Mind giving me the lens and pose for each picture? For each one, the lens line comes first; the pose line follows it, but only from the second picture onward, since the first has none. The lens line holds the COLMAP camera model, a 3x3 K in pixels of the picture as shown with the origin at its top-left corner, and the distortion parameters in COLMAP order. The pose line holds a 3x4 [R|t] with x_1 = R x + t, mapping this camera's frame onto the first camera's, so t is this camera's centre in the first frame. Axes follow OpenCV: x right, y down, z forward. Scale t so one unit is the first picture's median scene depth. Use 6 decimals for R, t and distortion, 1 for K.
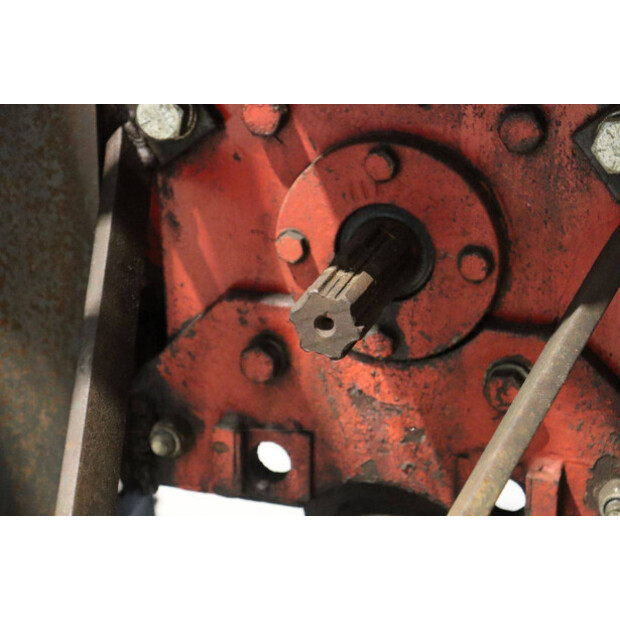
lens RADIAL K [[1505.7, 0, 310.0], [0, 1505.7, 310.0], [0, 0, 1]] dist [-0.017785, 0.036798]
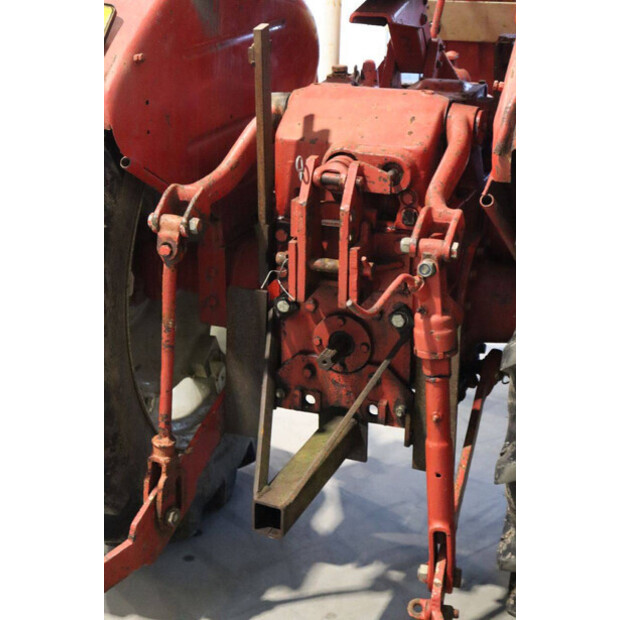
lens RADIAL K [[1210.5, 0, 310.0], [0, 1210.5, 310.0], [0, 0, 1]] dist [0.305555, 0.072320]
pose [[0.999511, 0.026286, -0.016946, 0.019010], [-0.026777, 0.999208, -0.029420, -0.030279], [0.016160, 0.029859, 0.999423, -2.015279]]
